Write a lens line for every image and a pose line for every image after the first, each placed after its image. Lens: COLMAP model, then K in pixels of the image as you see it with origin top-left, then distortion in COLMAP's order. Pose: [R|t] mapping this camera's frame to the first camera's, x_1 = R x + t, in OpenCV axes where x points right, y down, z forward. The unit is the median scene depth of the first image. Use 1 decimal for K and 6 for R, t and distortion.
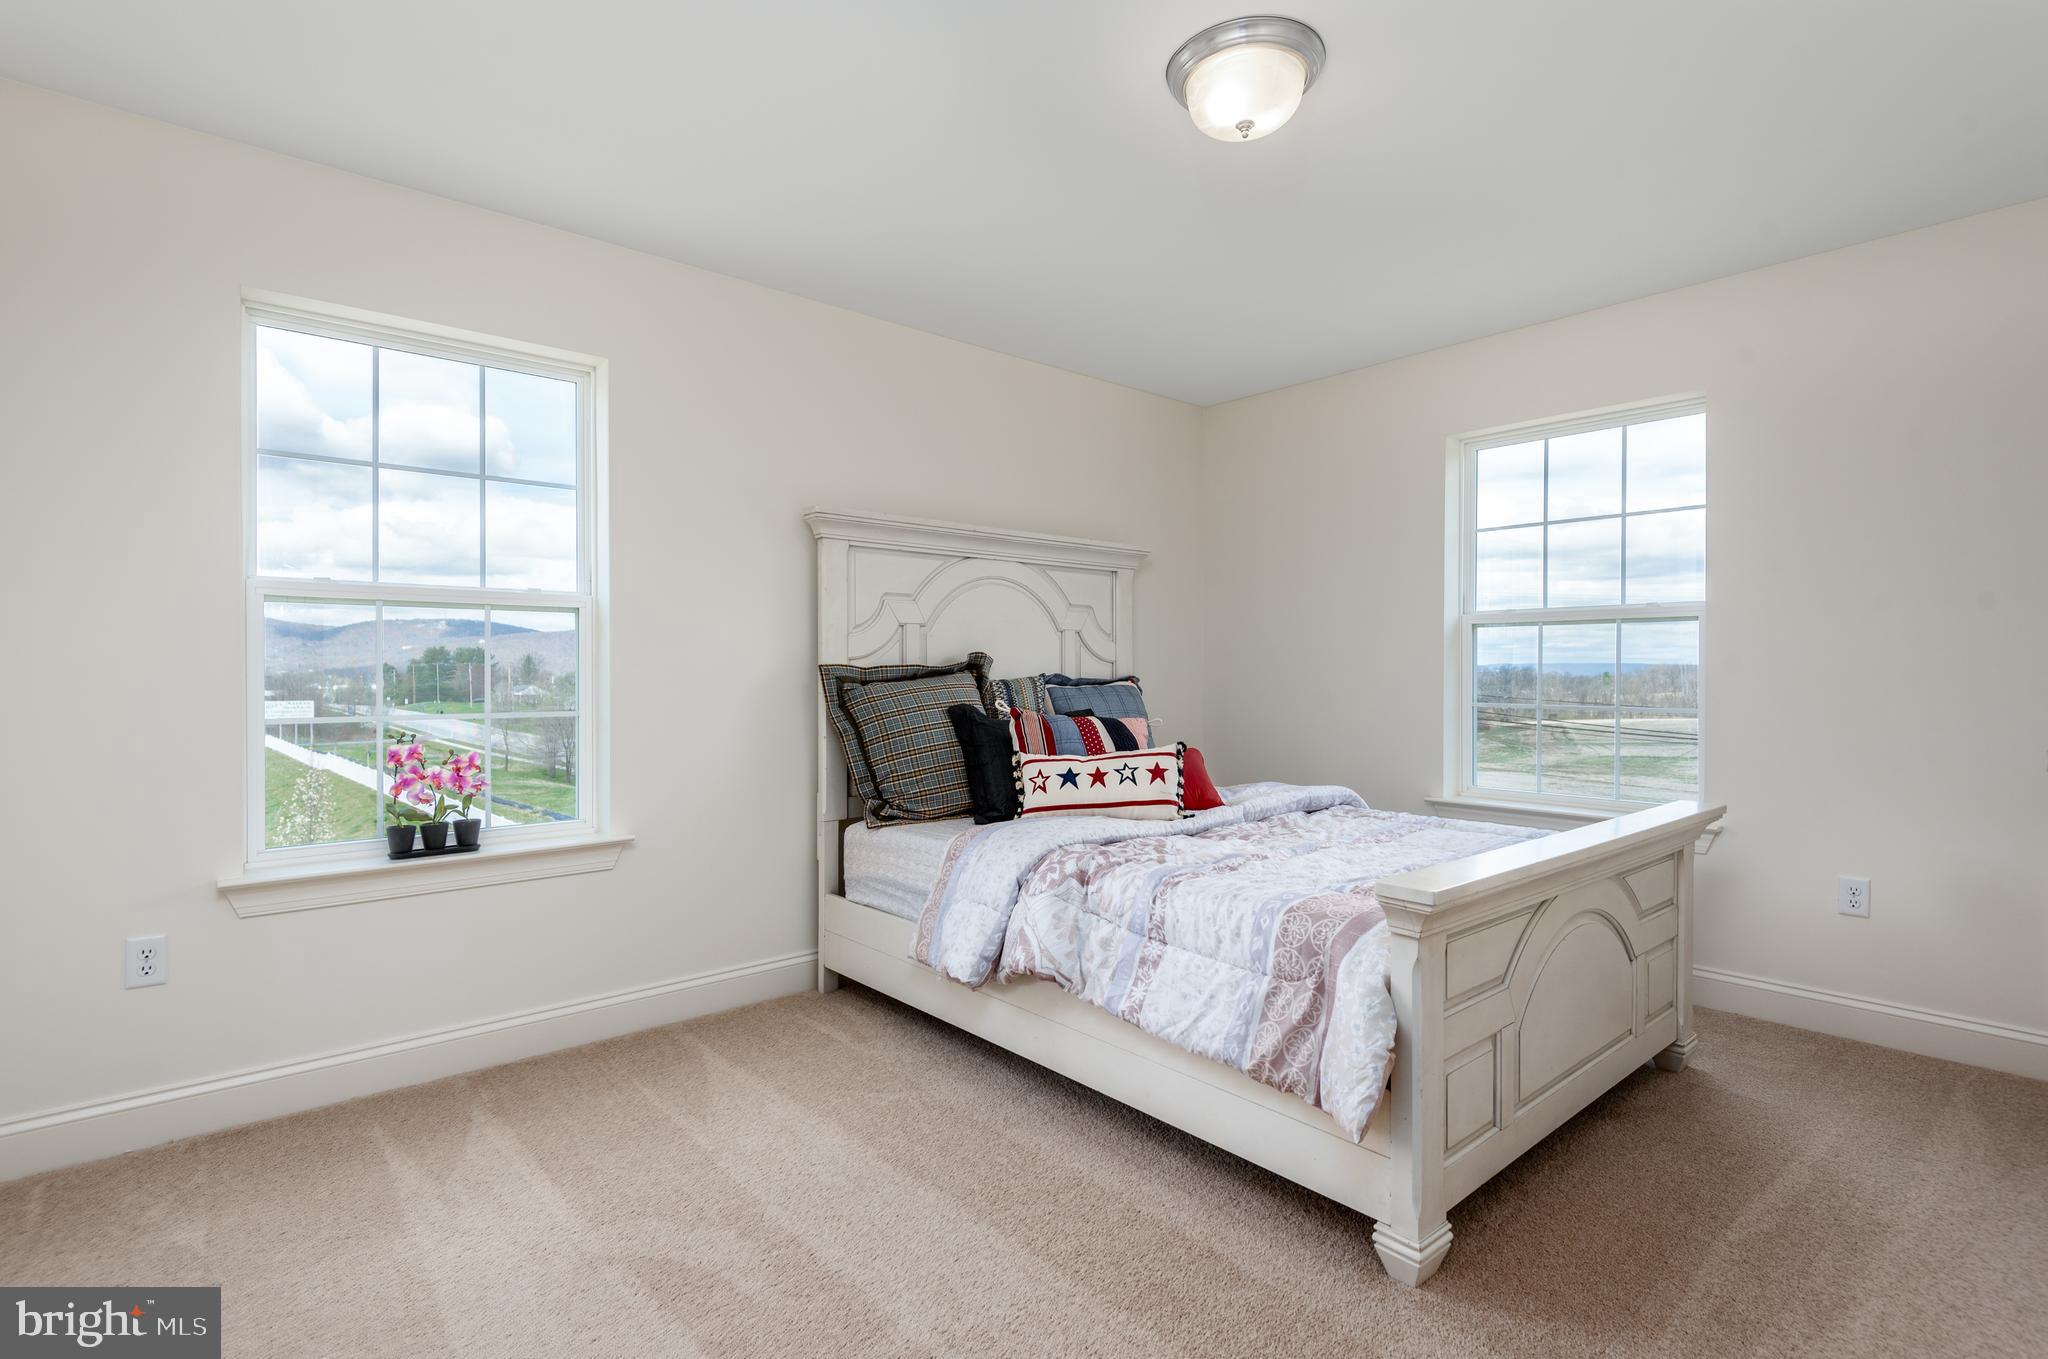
lens RADIAL K [[984.9, 0, 1024.0], [0, 984.9, 679.5], [0, 0, 1]] dist [-0.063914, -0.000036]
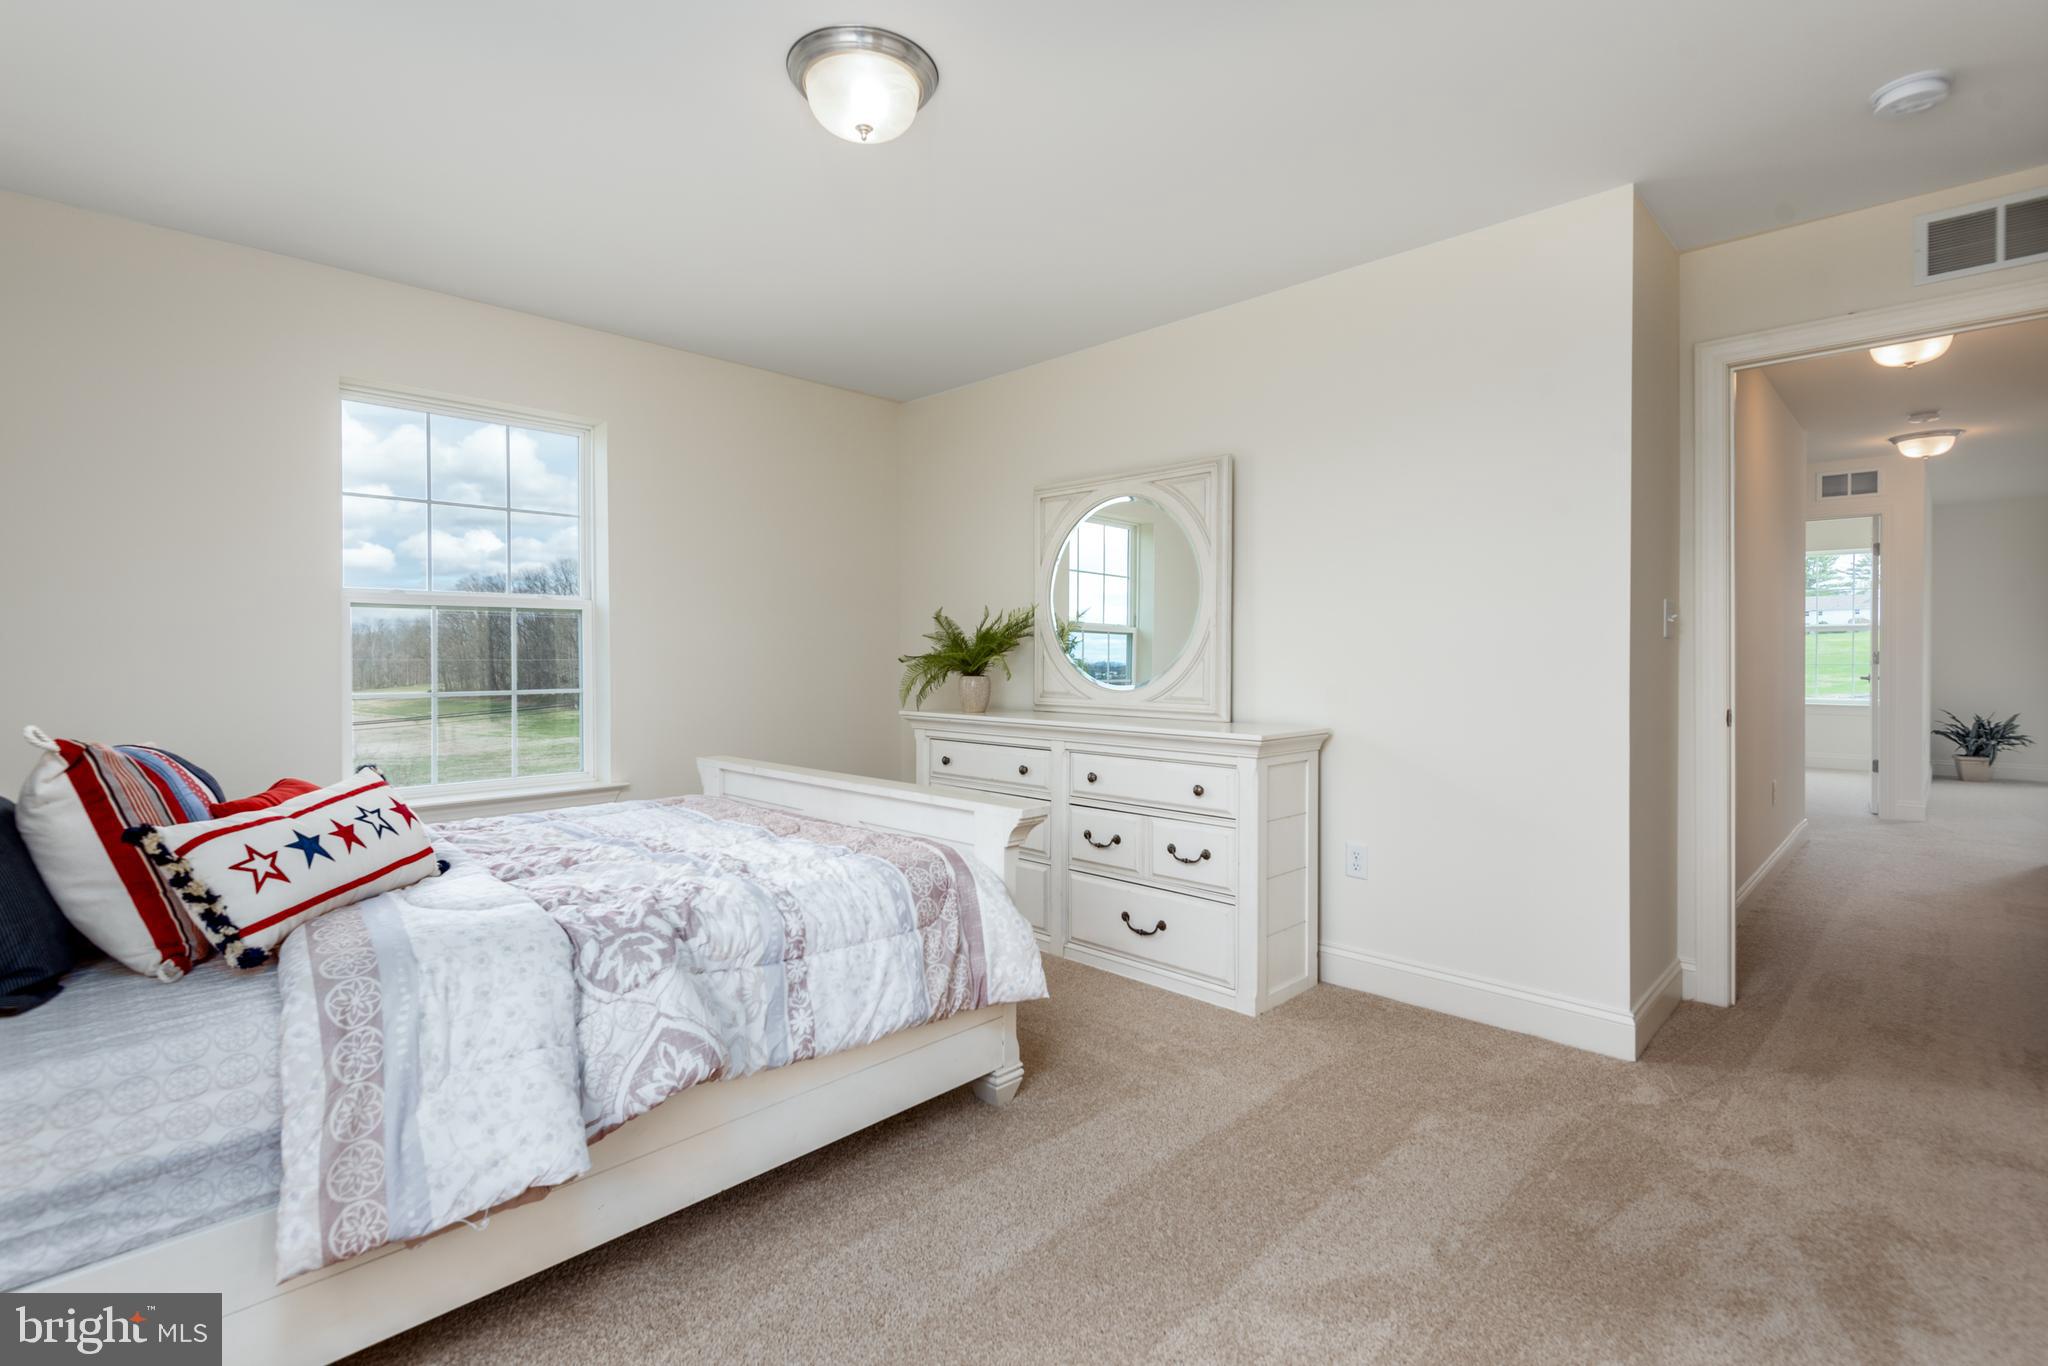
lens RADIAL K [[918.8, 0, 1020.8], [0, 918.8, 660.4], [0, 0, 1]] dist [-0.001510, -0.000813]
pose [[-0.097322, -0.006686, 0.995231, -0.752245], [0.007453, 0.999944, 0.007447, -0.014043], [-0.995225, 0.008142, -0.097266, 0.903942]]
